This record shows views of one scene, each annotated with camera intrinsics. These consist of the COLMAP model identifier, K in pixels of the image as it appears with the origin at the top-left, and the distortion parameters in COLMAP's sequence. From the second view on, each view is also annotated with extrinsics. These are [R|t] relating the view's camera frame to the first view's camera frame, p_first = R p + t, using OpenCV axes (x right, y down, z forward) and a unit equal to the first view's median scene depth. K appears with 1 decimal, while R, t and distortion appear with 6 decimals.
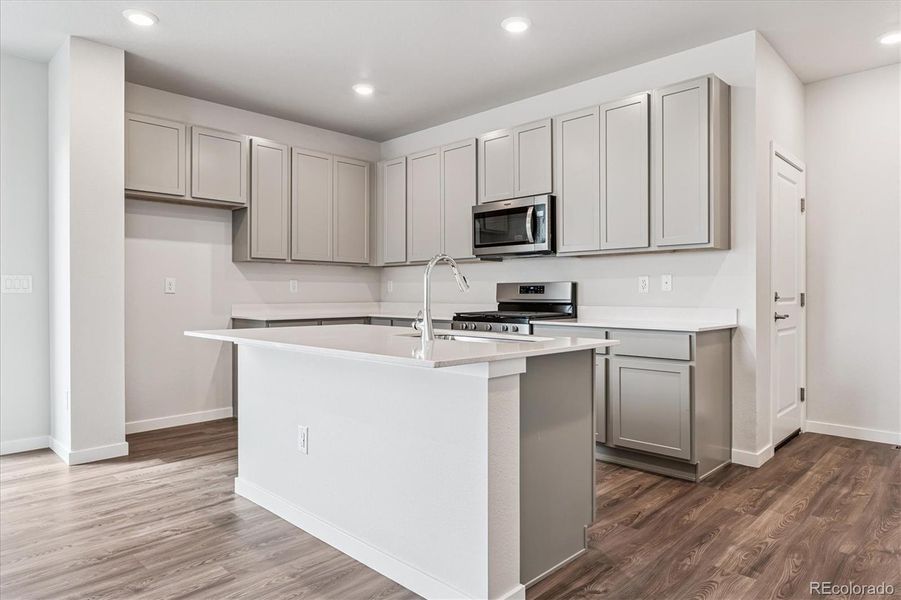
lens RADIAL K [[555.1, 0, 450.7], [0, 555.1, 300.4], [0, 0, 1]] dist [-0.001764, -0.000307]
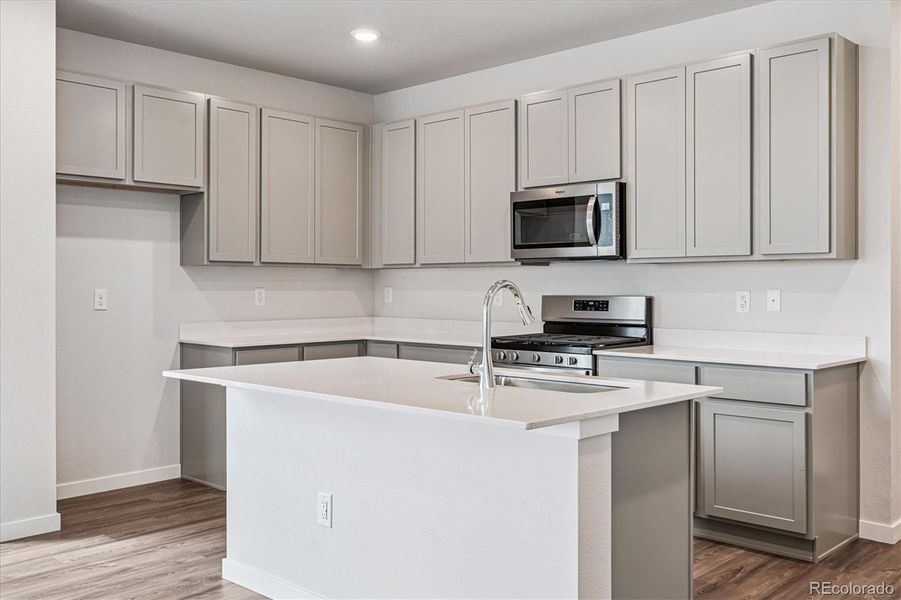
lens RADIAL K [[834.1, 0, 449.9], [0, 834.1, 296.8], [0, 0, 1]] dist [0.002413, 0.000000]
pose [[0.999896, 0.001080, 0.014357, -0.069090], [-0.001083, 0.999999, 0.000246, -0.036744], [-0.014356, -0.000261, 0.999897, -0.132549]]
